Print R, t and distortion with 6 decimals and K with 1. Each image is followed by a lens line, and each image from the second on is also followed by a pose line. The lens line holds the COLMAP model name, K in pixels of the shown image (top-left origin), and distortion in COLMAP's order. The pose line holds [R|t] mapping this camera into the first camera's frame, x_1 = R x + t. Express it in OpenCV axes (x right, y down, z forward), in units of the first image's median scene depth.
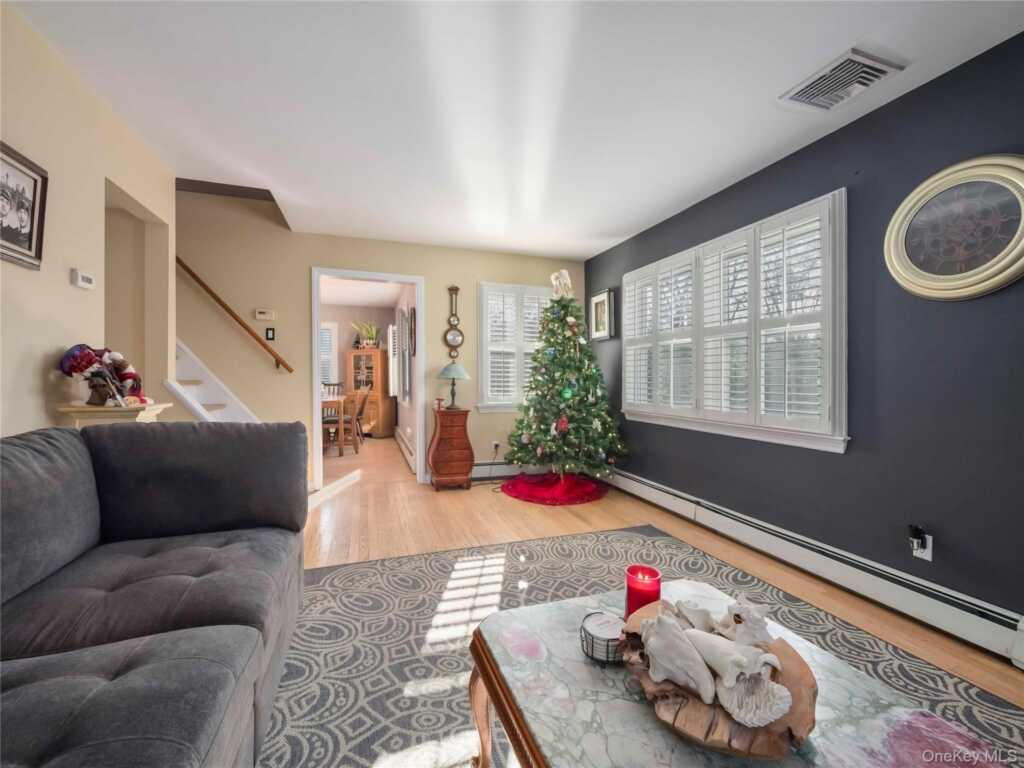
lens RADIAL K [[434.7, 0, 512.2], [0, 434.7, 382.6], [0, 0, 1]] dist [-0.000028, -0.000001]
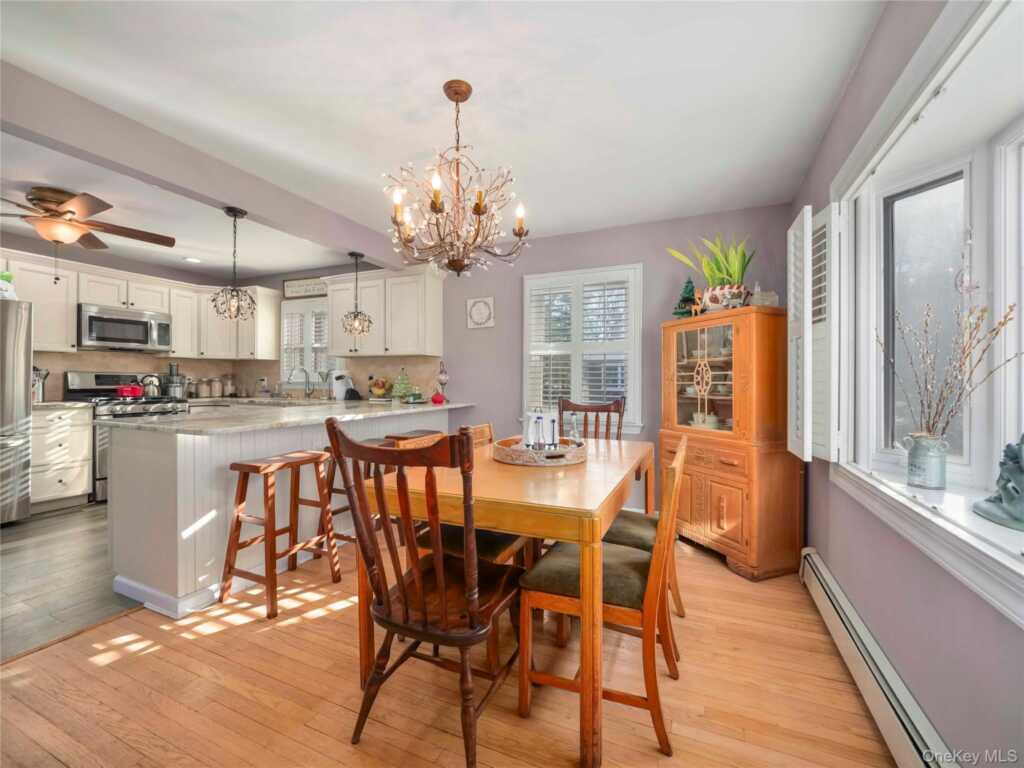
lens RADIAL K [[434.7, 0, 511.5], [0, 434.7, 385.1], [0, 0, 1]] dist [-0.000028, -0.000001]
pose [[0.732858, 0.007722, -0.680338, -0.142267], [-0.012482, 0.999920, -0.002097, -0.010060], [0.680267, 0.010028, 0.732896, 0.419426]]
